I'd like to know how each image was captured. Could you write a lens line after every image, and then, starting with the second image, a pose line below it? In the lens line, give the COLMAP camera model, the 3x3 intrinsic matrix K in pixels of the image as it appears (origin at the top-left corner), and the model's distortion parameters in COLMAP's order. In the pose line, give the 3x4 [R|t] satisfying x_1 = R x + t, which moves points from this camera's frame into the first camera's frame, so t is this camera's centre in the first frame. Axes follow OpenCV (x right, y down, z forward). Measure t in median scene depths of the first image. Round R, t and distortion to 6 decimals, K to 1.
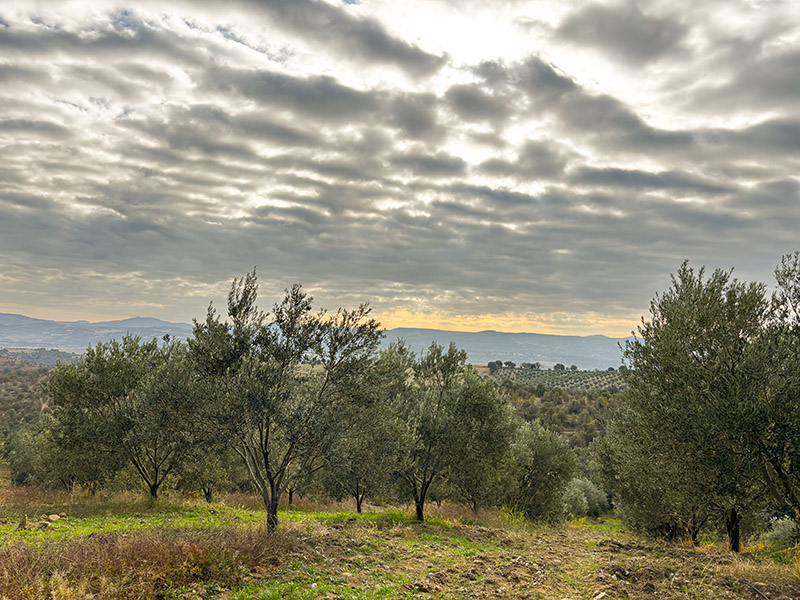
lens RADIAL K [[604.9, 0, 399.7], [0, 604.9, 298.4], [0, 0, 1]] dist [0.001285, 0.000026]
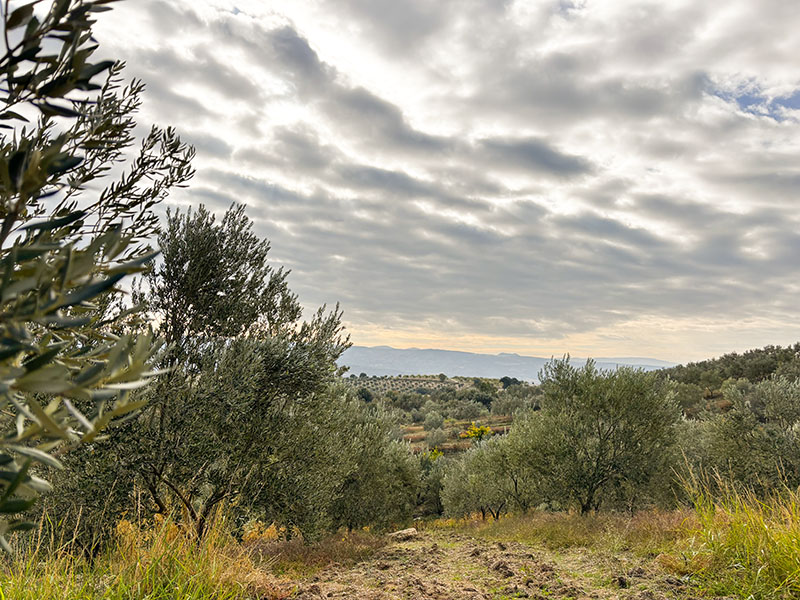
lens RADIAL K [[604.9, 0, 400.2], [0, 604.9, 300.4], [0, 0, 1]] dist [0.001285, 0.000026]
pose [[0.950301, 0.052949, 0.306799, 0.102938], [-0.052574, 0.998572, -0.009493, -0.009977], [-0.306863, -0.007109, 0.951727, 0.103659]]
